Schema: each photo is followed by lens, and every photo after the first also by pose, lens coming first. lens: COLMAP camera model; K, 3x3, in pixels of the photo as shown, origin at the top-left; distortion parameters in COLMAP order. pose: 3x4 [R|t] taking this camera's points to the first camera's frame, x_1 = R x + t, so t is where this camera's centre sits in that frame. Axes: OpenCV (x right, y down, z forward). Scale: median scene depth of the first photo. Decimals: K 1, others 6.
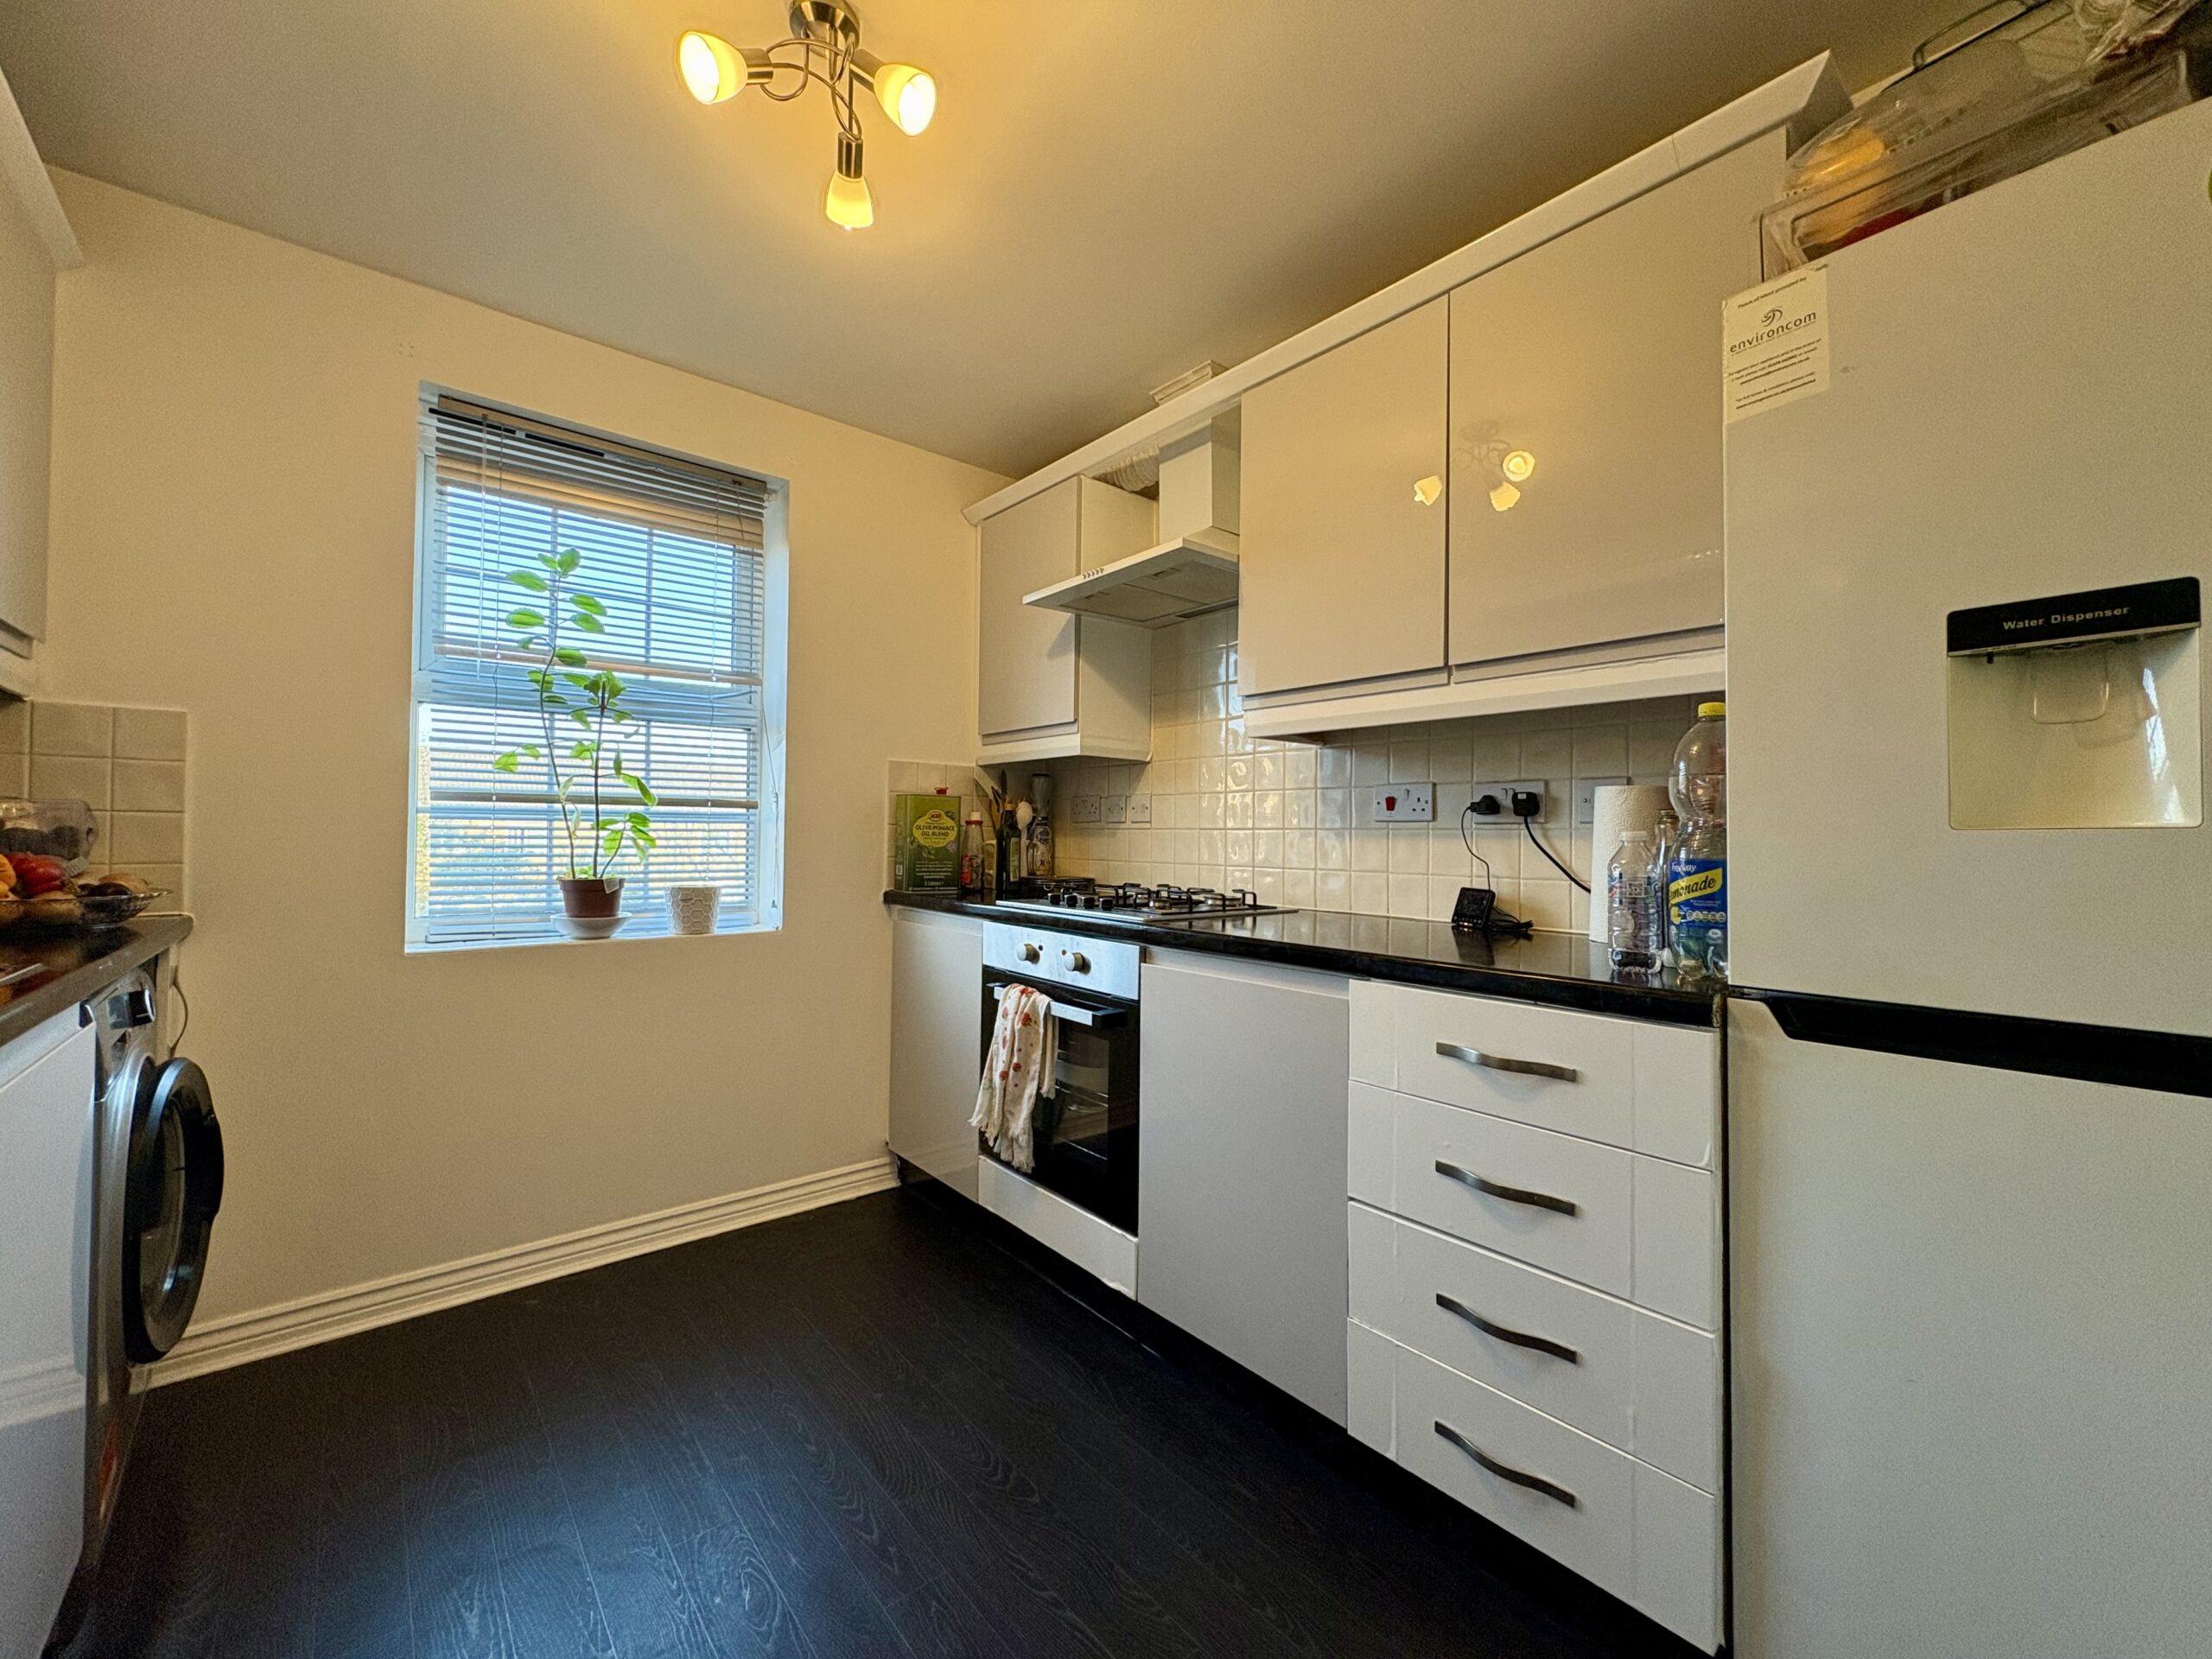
lens RADIAL K [[878.5, 0, 1105.9], [0, 878.5, 823.0], [0, 0, 1]] dist [-0.001603, -0.000203]
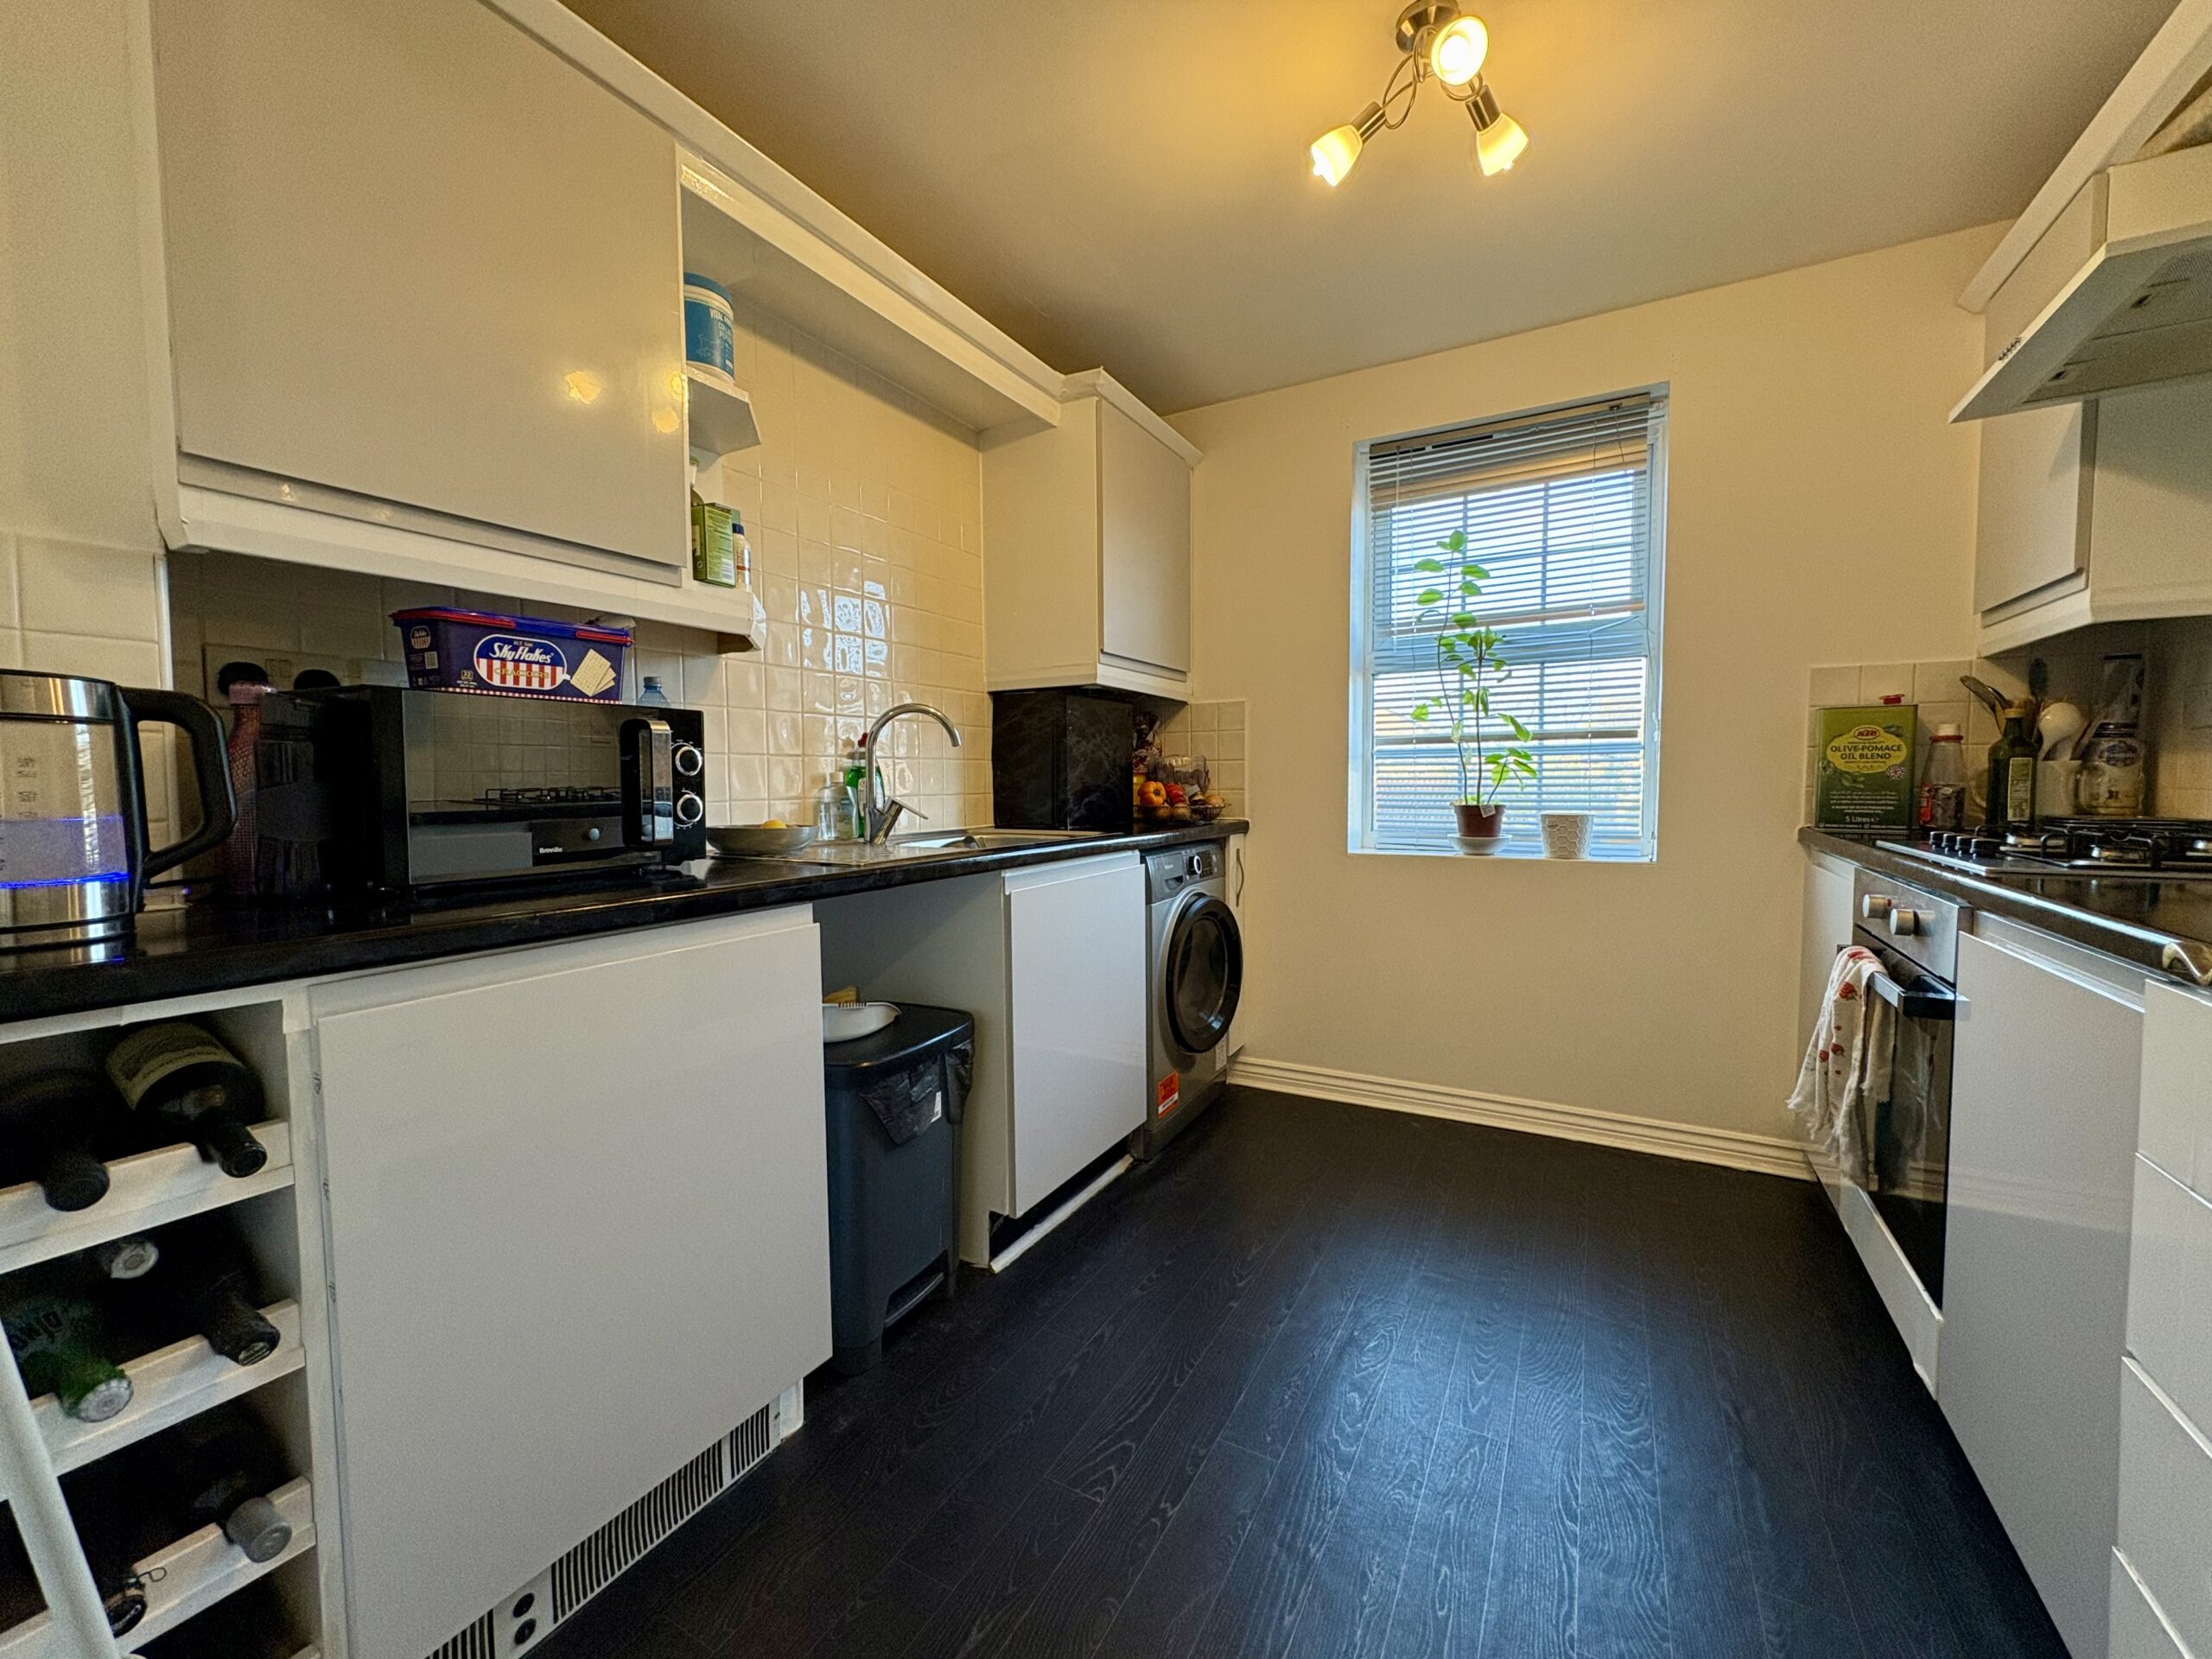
lens RADIAL K [[878.5, 0, 1105.9], [0, 878.5, 823.0], [0, 0, 1]] dist [-0.001603, -0.000203]
pose [[0.346074, 0.030936, -0.937697, 0.348565], [0.028646, 0.998642, 0.043519, 0.021218], [0.937770, -0.041922, 0.344717, 0.112763]]
